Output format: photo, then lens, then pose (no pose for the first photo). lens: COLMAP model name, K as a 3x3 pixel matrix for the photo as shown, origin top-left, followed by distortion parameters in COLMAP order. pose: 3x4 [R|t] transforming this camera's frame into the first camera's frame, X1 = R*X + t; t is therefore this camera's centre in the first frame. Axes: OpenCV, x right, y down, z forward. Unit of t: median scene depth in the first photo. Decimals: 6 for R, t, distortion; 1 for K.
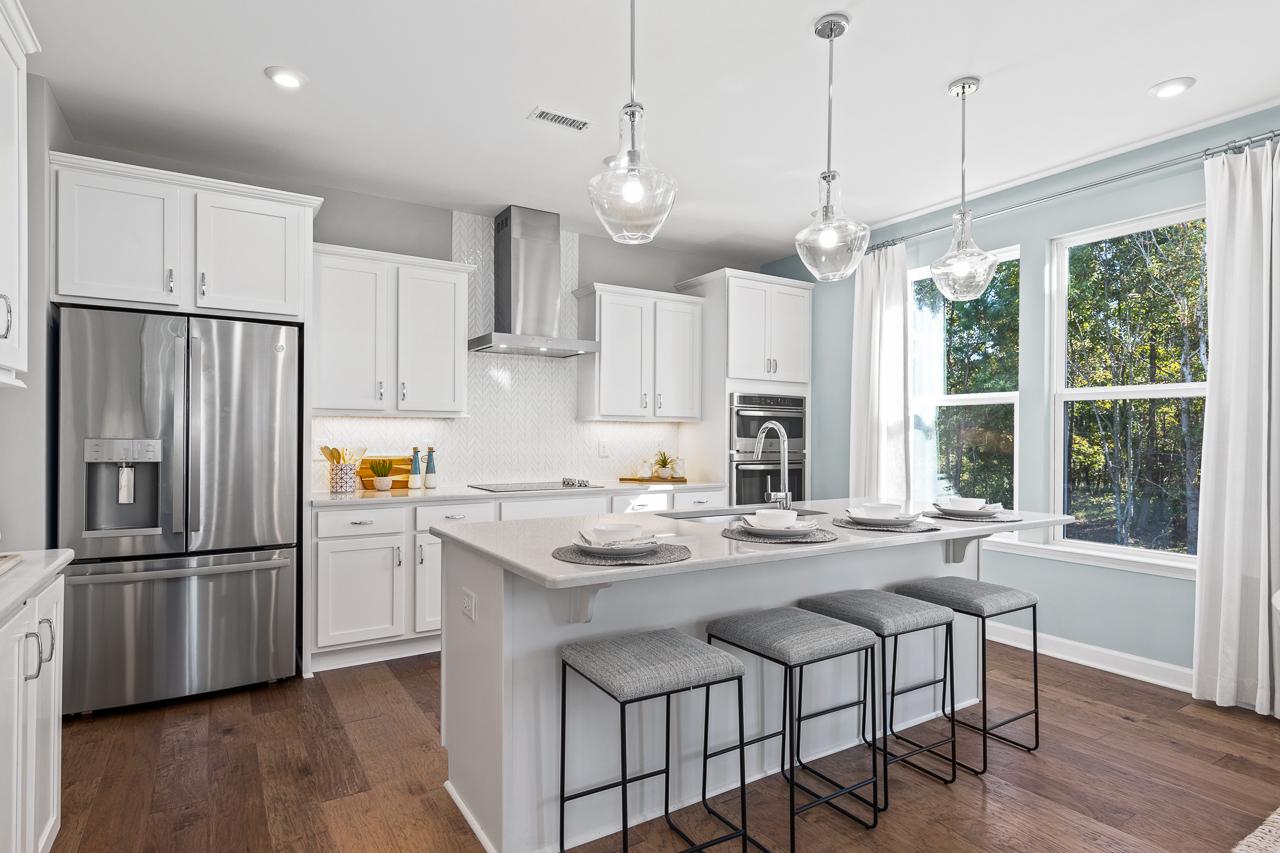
lens RADIAL K [[669.3, 0, 634.1], [0, 669.3, 432.9], [0, 0, 1]] dist [0.002561, 0.001907]
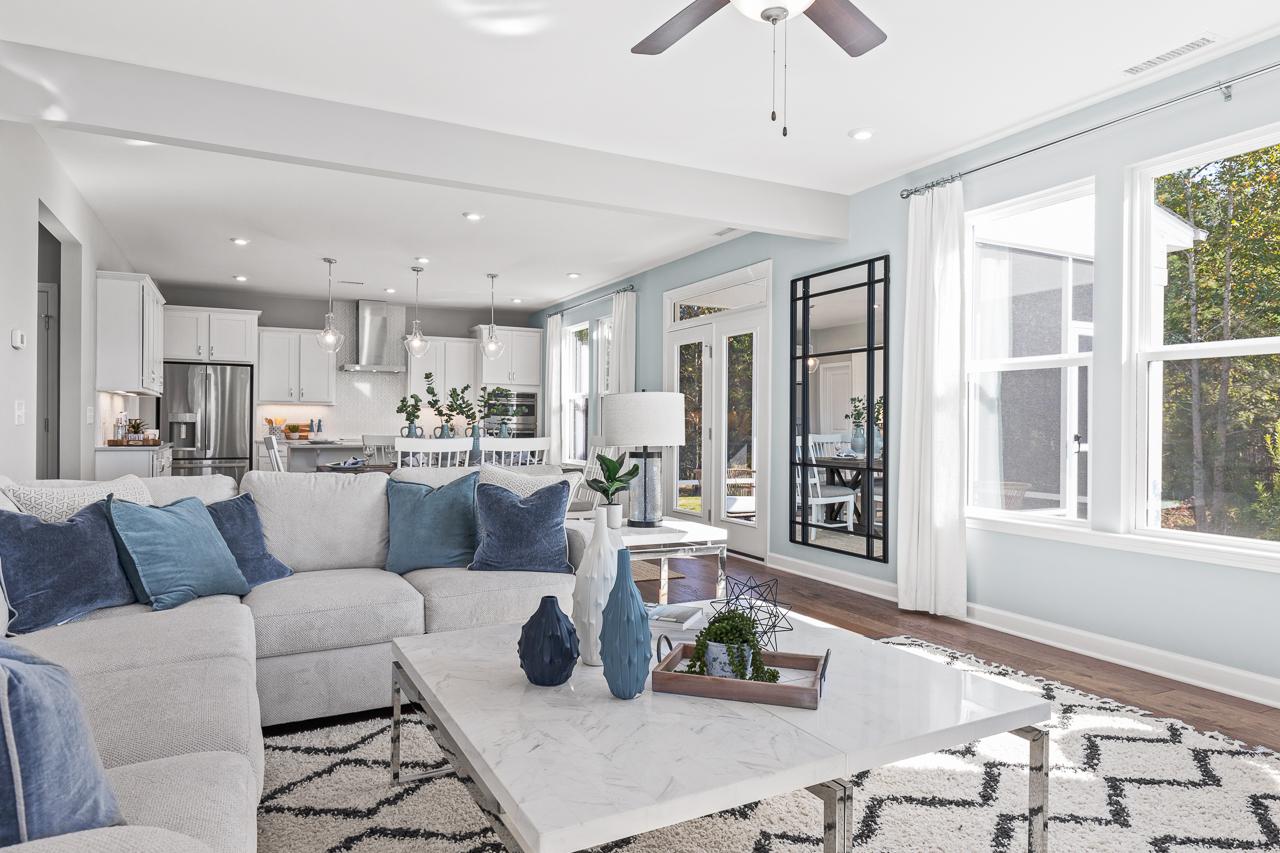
lens RADIAL K [[776.0, 0, 646.4], [0, 776.0, 424.8], [0, 0, 1]] dist [-0.001070, 0.000337]
pose [[0.996345, 0.001643, -0.085407, 0.932116], [-0.001281, 0.999990, 0.004290, 0.027914], [0.085413, -0.004164, 0.996337, -1.334030]]
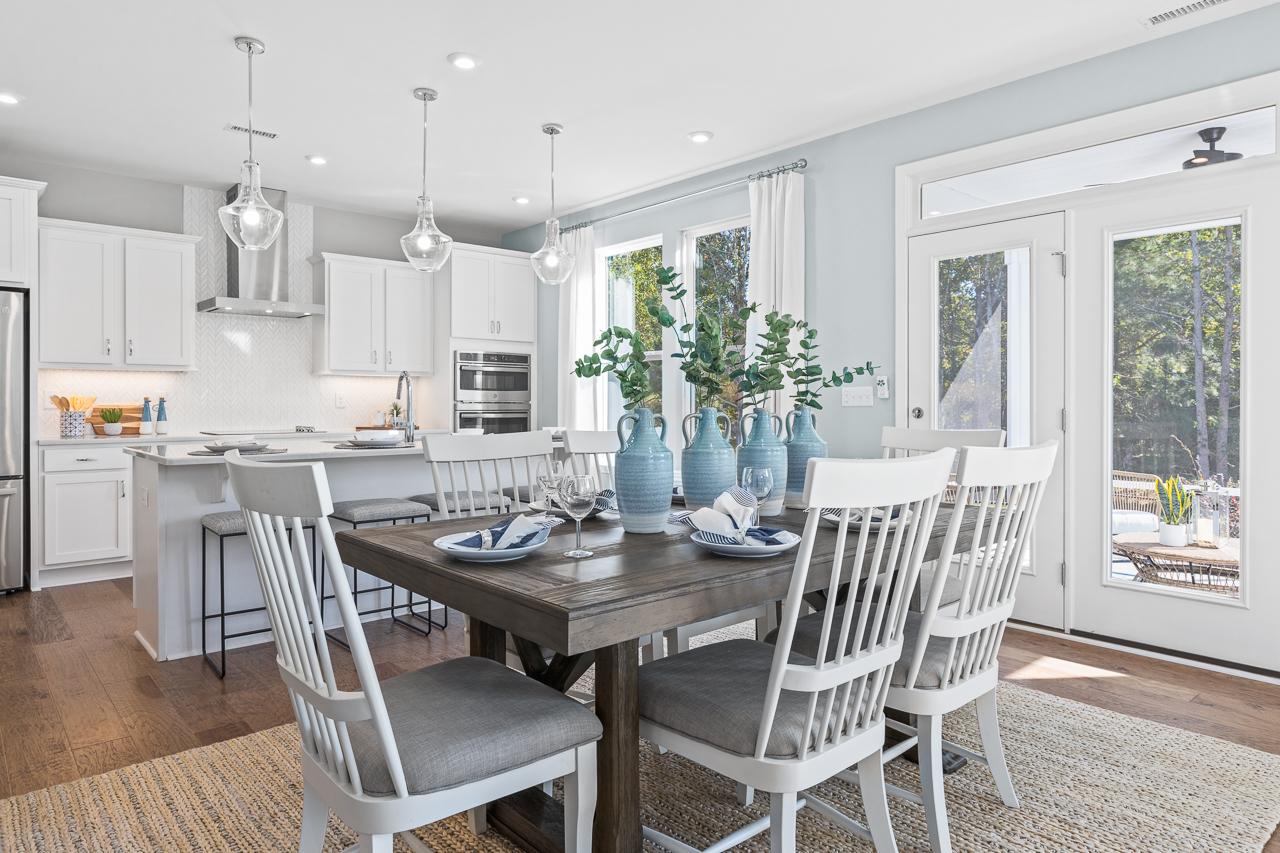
lens RADIAL K [[776.0, 0, 627.6], [0, 776.0, 401.8], [0, 0, 1]] dist [-0.001070, 0.000337]
pose [[0.987398, -0.006401, 0.158126, 0.271458], [0.005541, 0.999967, 0.005881, 0.025997], [-0.158158, -0.004931, 0.987401, -0.423328]]
